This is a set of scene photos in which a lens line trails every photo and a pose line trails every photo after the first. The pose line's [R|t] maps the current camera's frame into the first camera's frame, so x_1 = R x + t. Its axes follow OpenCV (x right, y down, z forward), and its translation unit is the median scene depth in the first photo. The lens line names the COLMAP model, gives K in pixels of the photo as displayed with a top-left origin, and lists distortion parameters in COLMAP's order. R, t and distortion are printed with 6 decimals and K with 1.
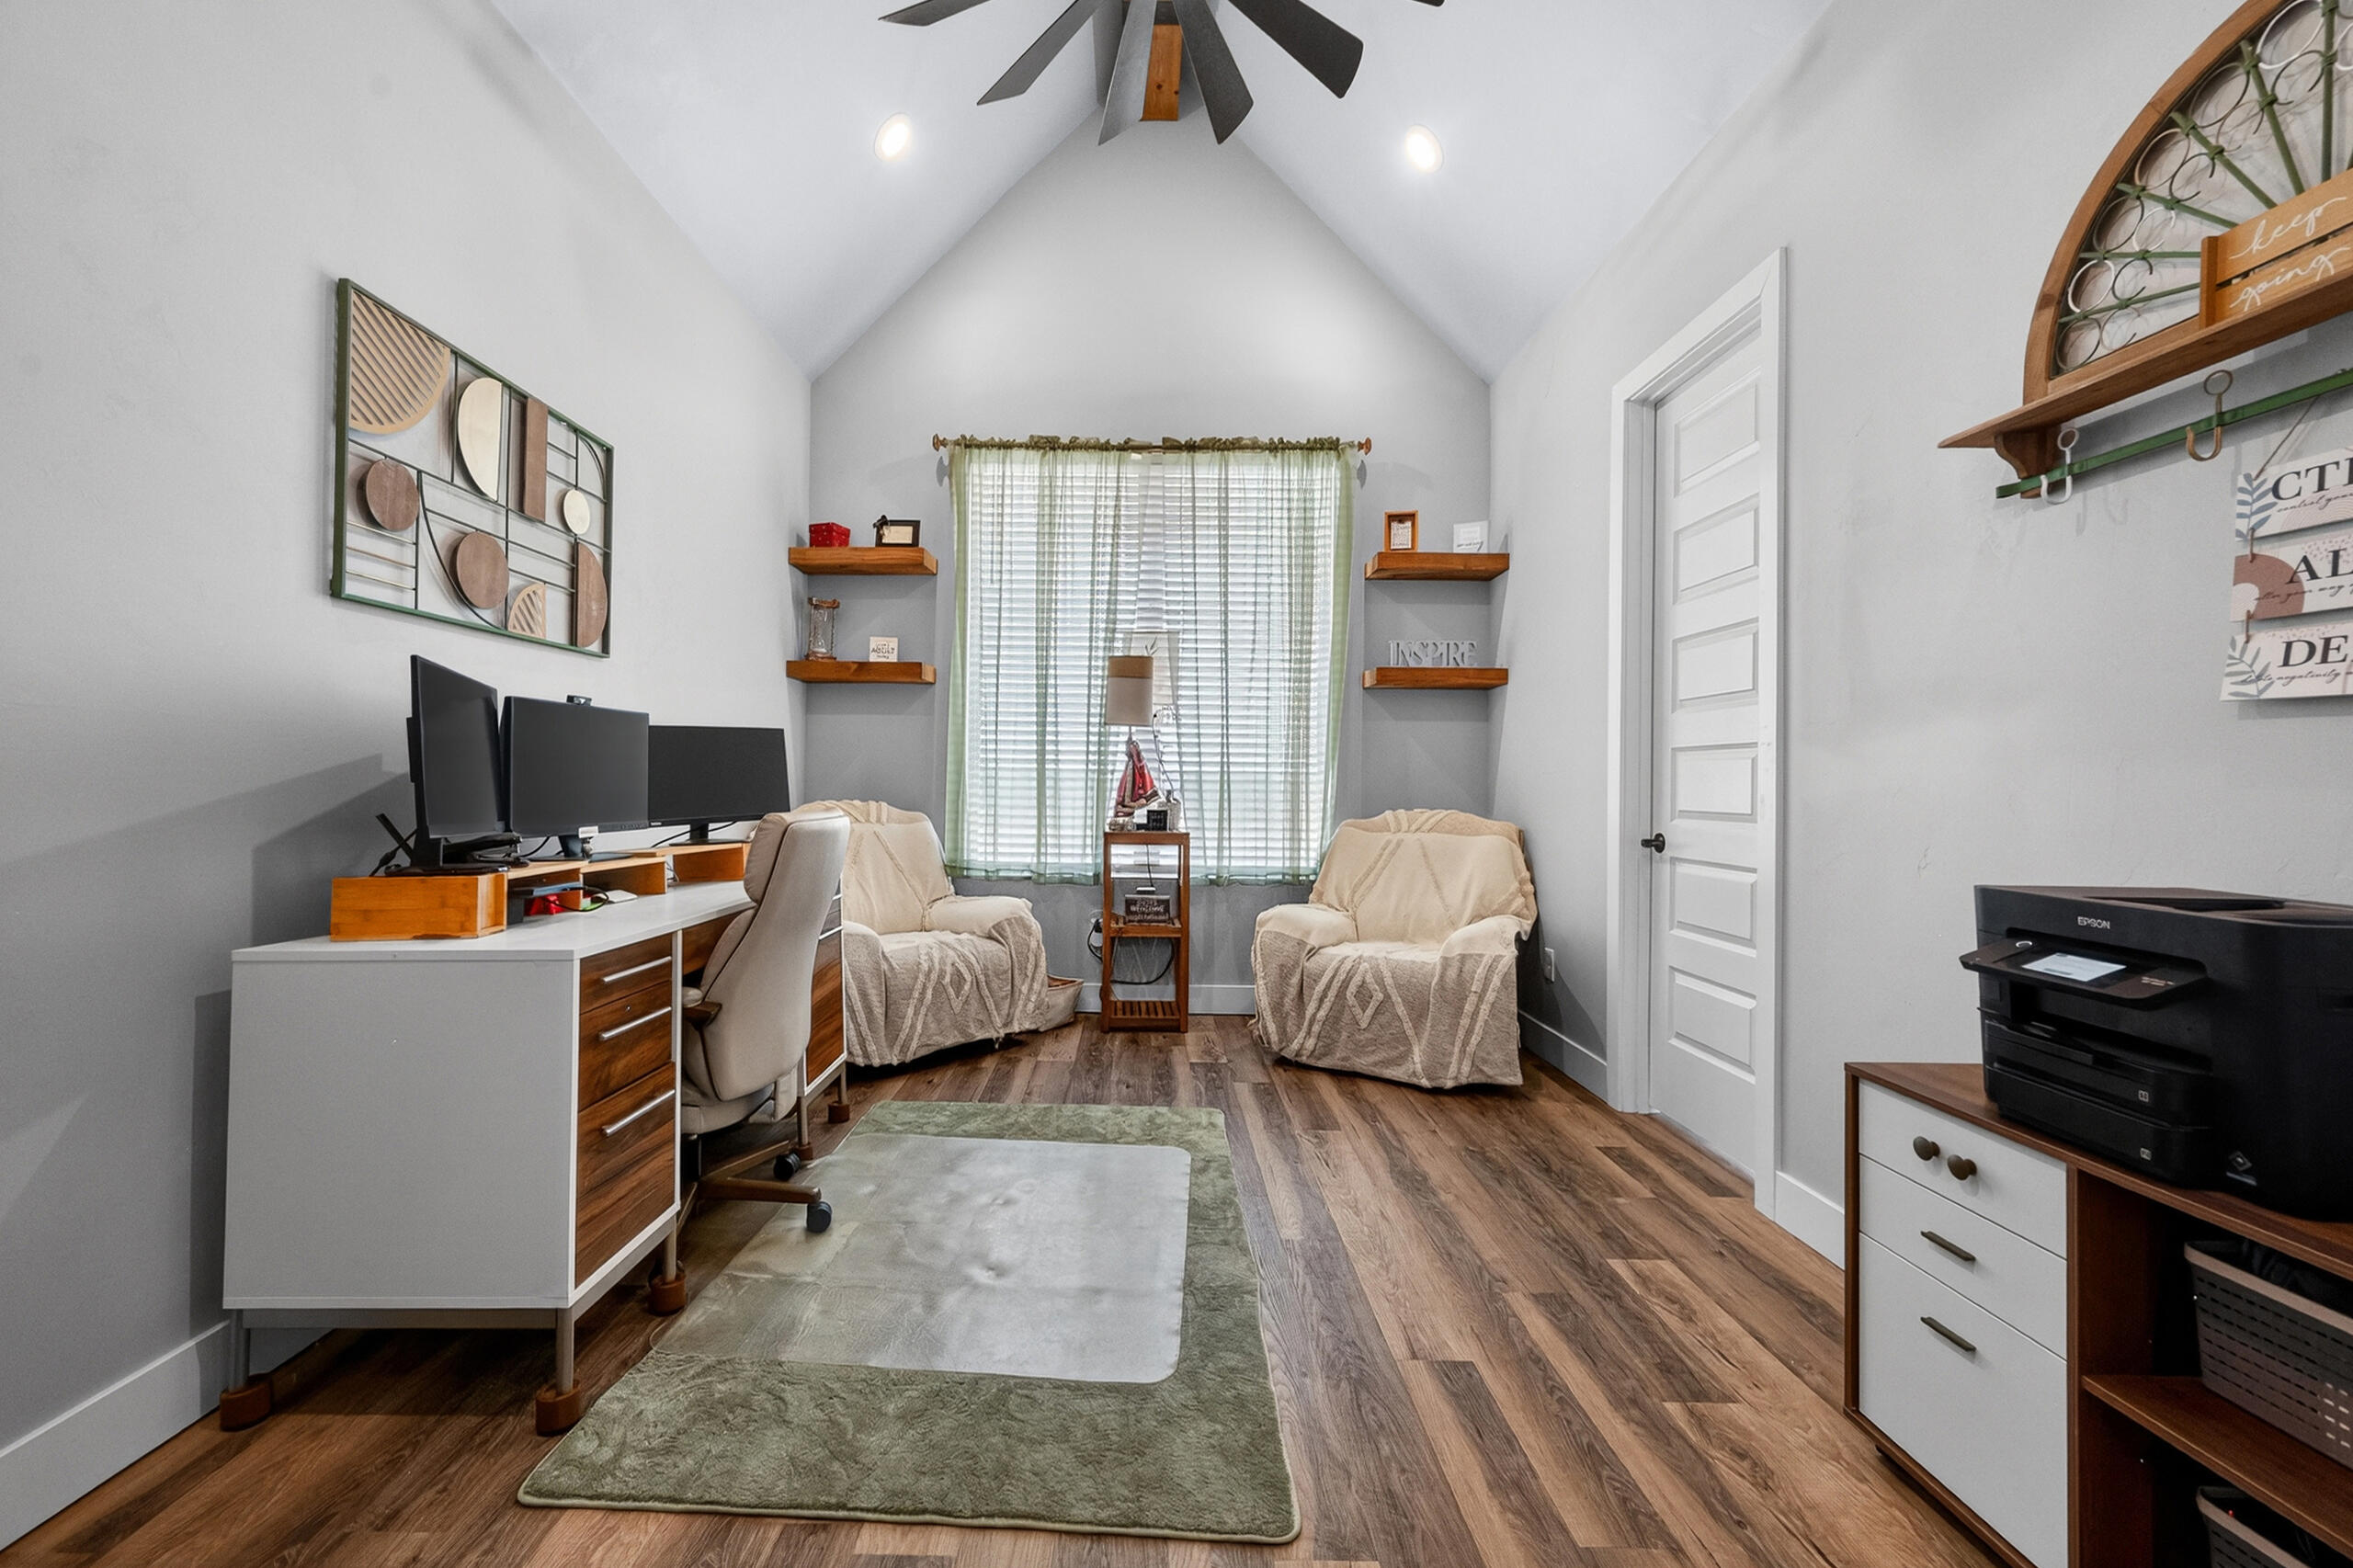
lens RADIAL K [[967.0, 0, 1161.5], [0, 967.0, 784.7], [0, 0, 1]] dist [0.003116, 0.000637]
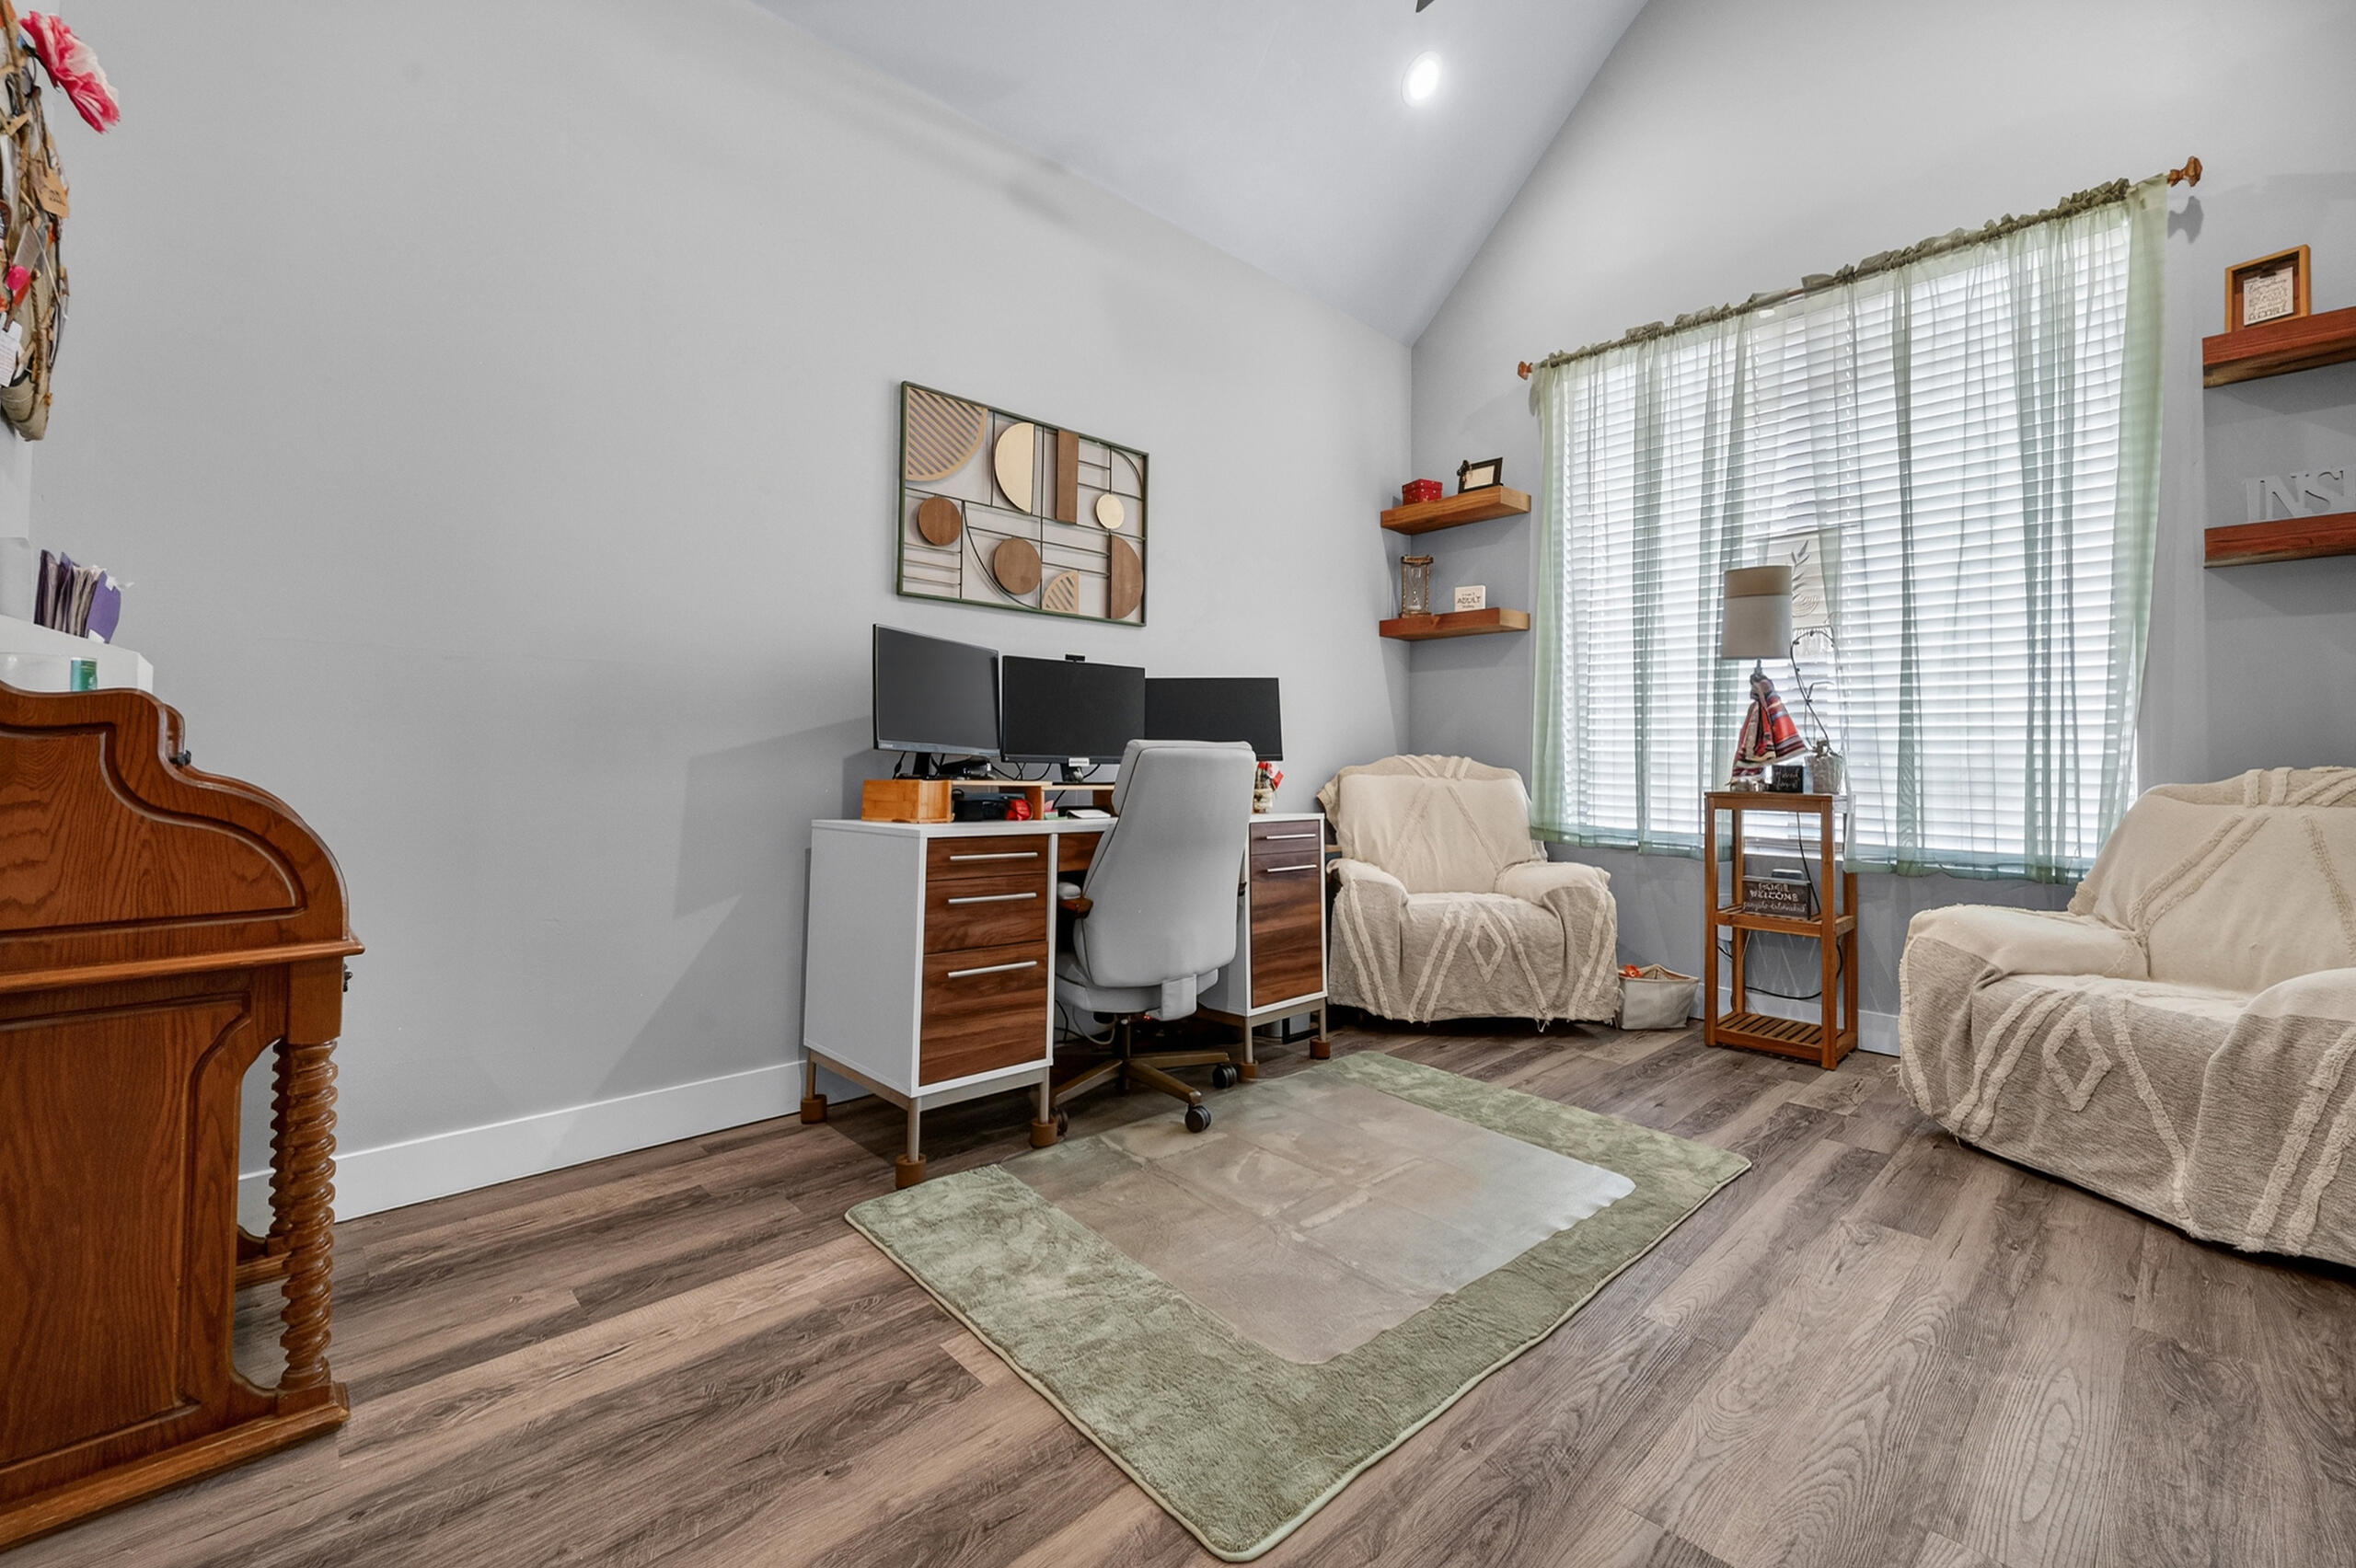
lens RADIAL K [[996.3, 0, 1176.3], [0, 996.3, 739.0], [0, 0, 1]] dist [0.002485, 0.000561]
pose [[0.684936, -0.017293, -0.728398, 0.284394], [-0.005521, 0.999566, -0.028923, 0.036399], [0.728582, 0.023832, 0.684544, 0.138144]]
